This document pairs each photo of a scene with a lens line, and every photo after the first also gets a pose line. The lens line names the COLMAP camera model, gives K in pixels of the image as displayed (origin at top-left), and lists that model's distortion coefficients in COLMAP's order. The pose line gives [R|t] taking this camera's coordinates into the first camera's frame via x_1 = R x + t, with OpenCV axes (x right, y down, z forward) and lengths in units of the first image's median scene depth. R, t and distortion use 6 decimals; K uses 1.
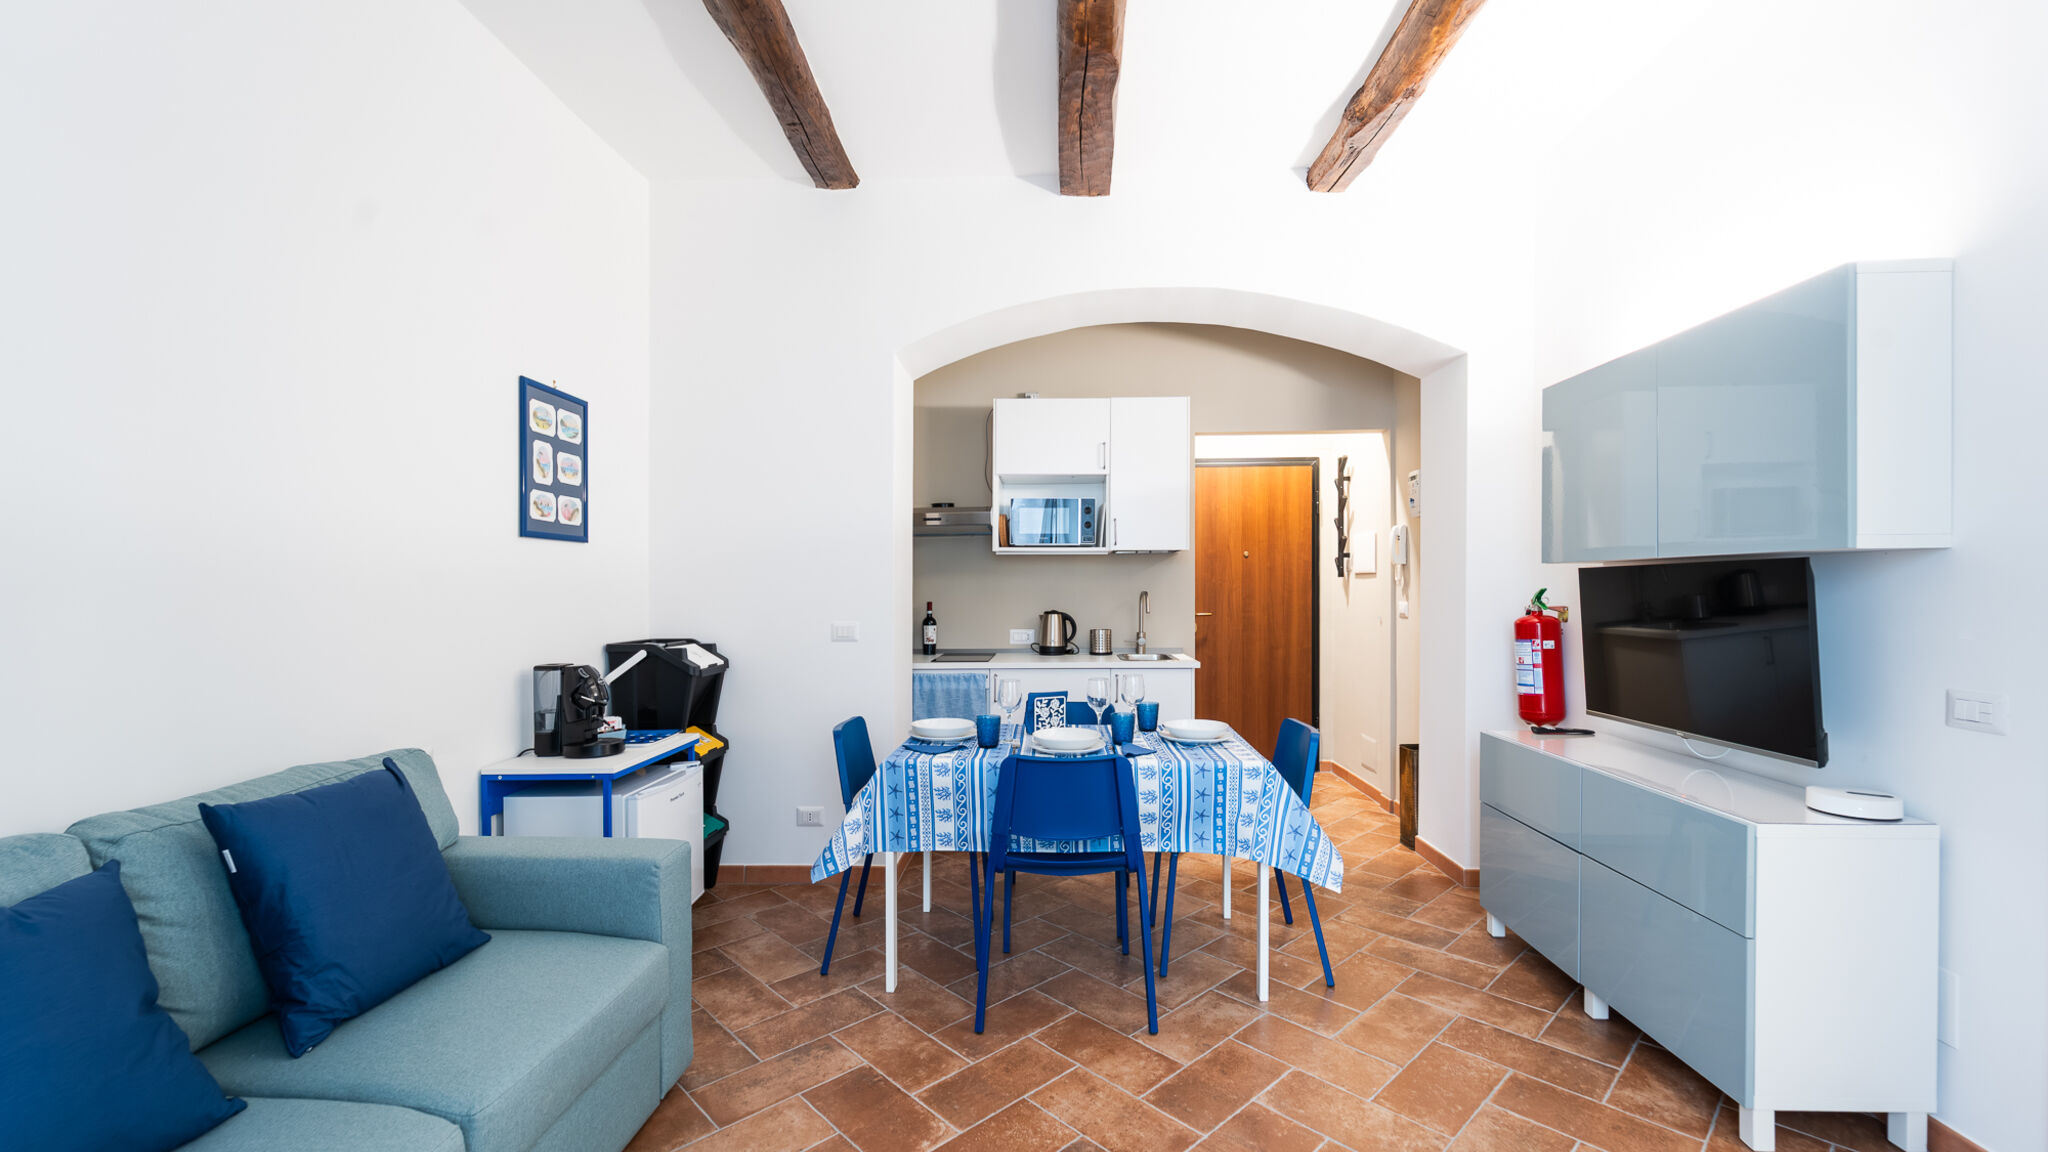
lens RADIAL K [[833.3, 0, 1034.7], [0, 833.3, 611.5], [0, 0, 1]] dist [0.003421, -0.001656]
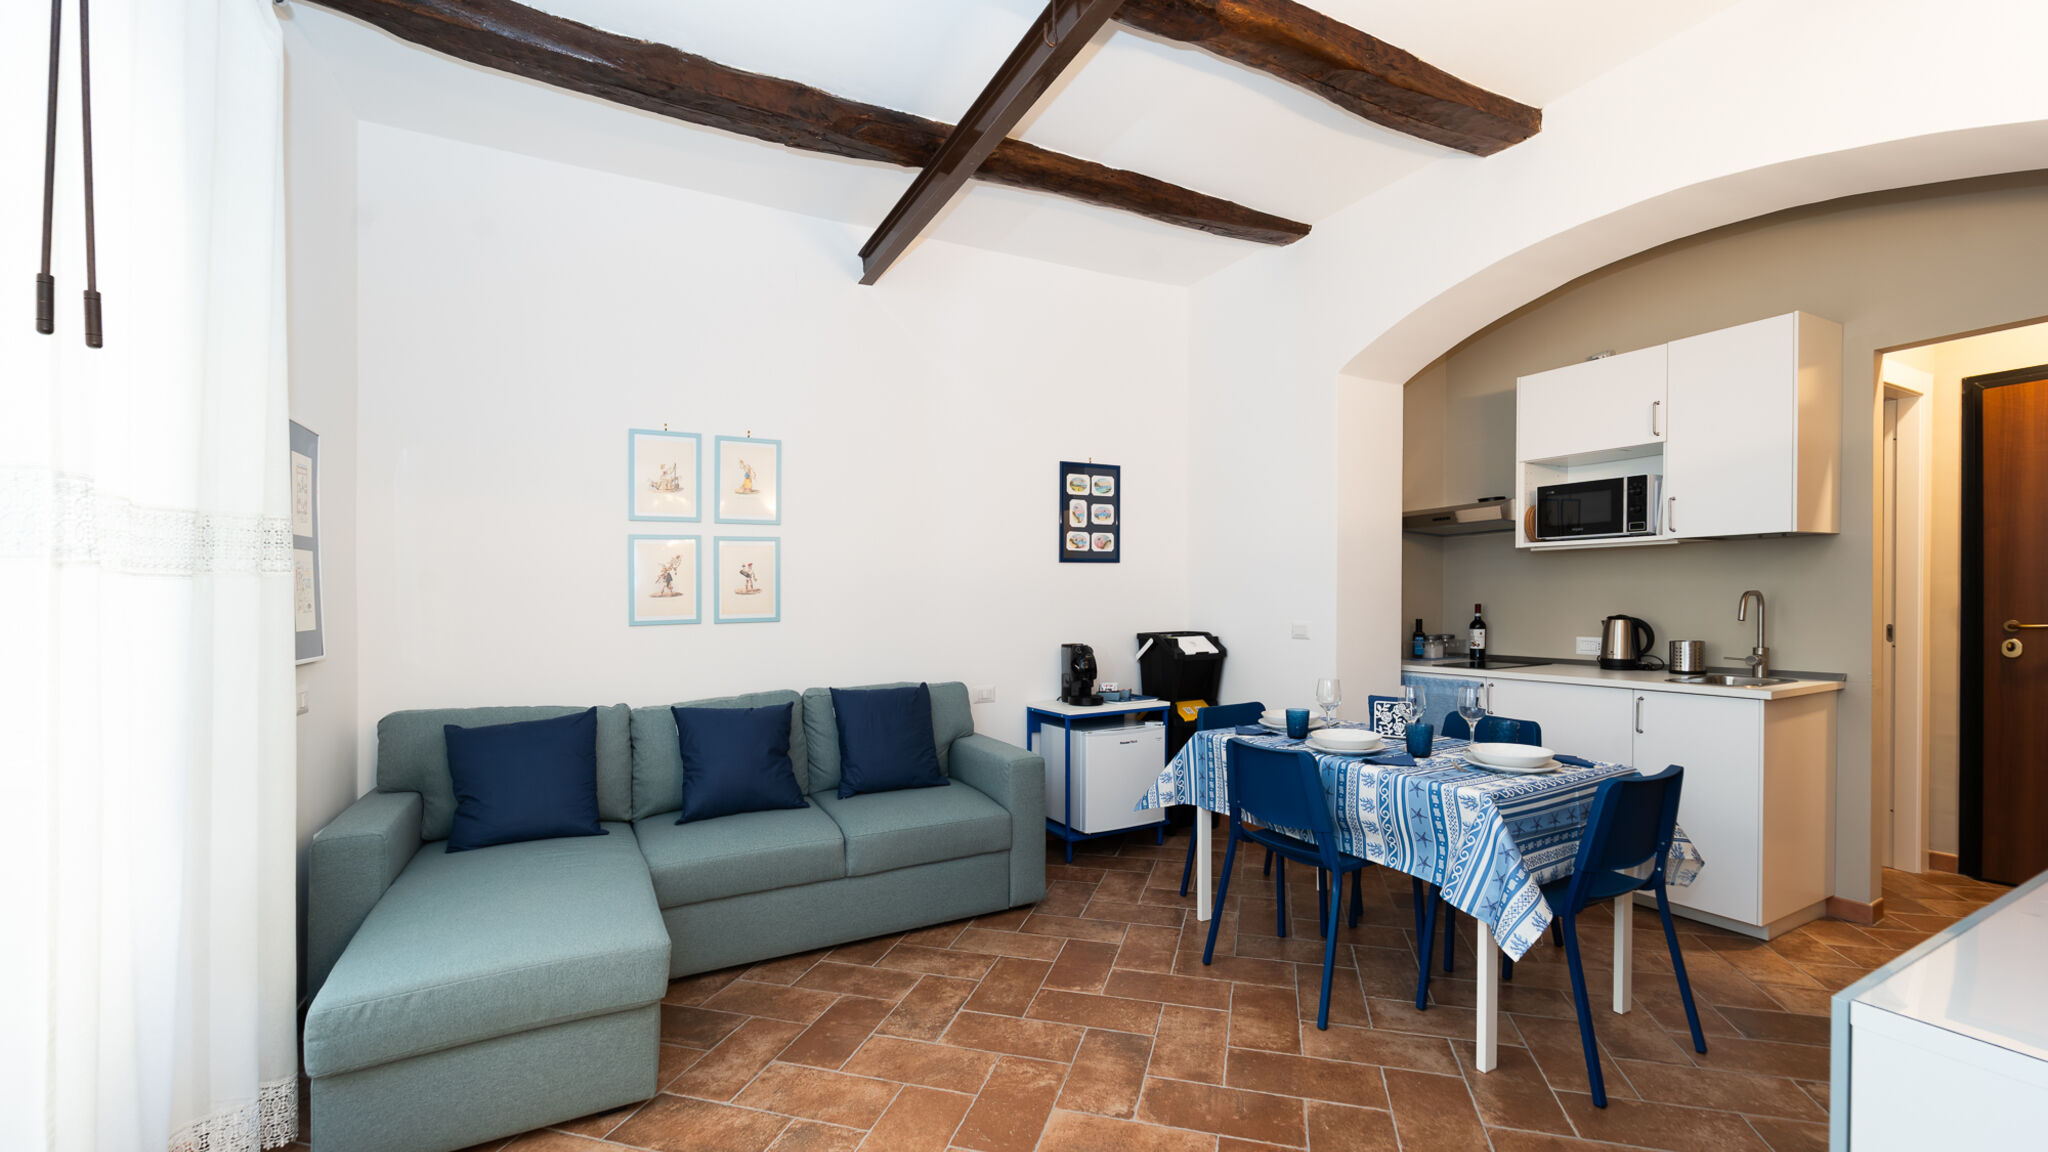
lens RADIAL K [[833.3, 0, 1033.6], [0, 833.3, 613.7], [0, 0, 1]] dist [0.003421, -0.001656]
pose [[0.504260, 0.014489, -0.863430, 0.686841], [-0.011889, 0.999881, 0.009836, -0.006196], [0.863470, 0.005305, 0.504373, 0.145704]]
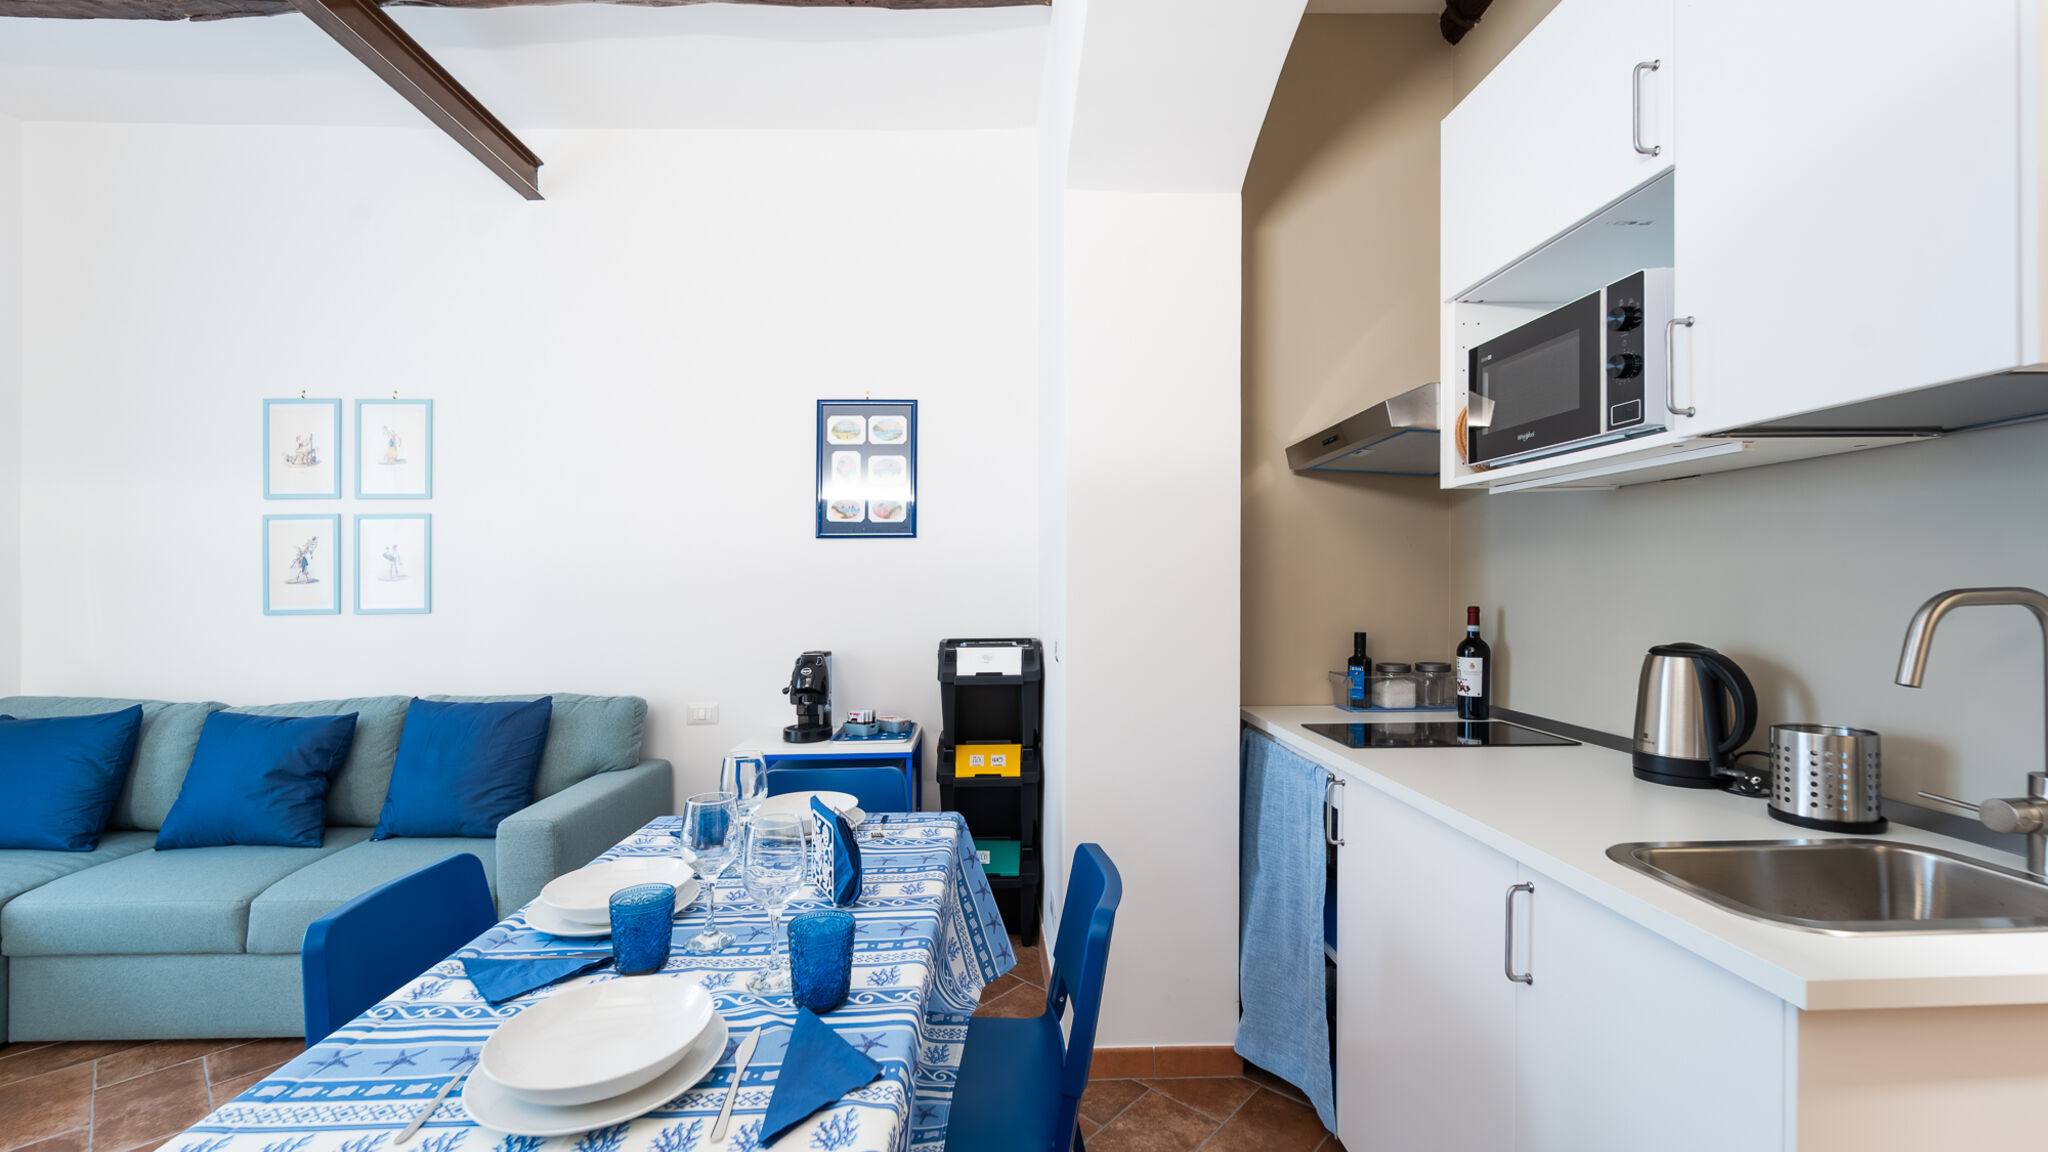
lens RADIAL K [[833.3, 0, 1021.9], [0, 833.3, 588.1], [0, 0, 1]] dist [0.003421, -0.001656]
pose [[0.067489, 0.006873, -0.997696, 0.519574], [-0.020611, 0.999772, 0.005493, -0.031033], [0.997507, 0.020193, 0.067615, 1.129538]]
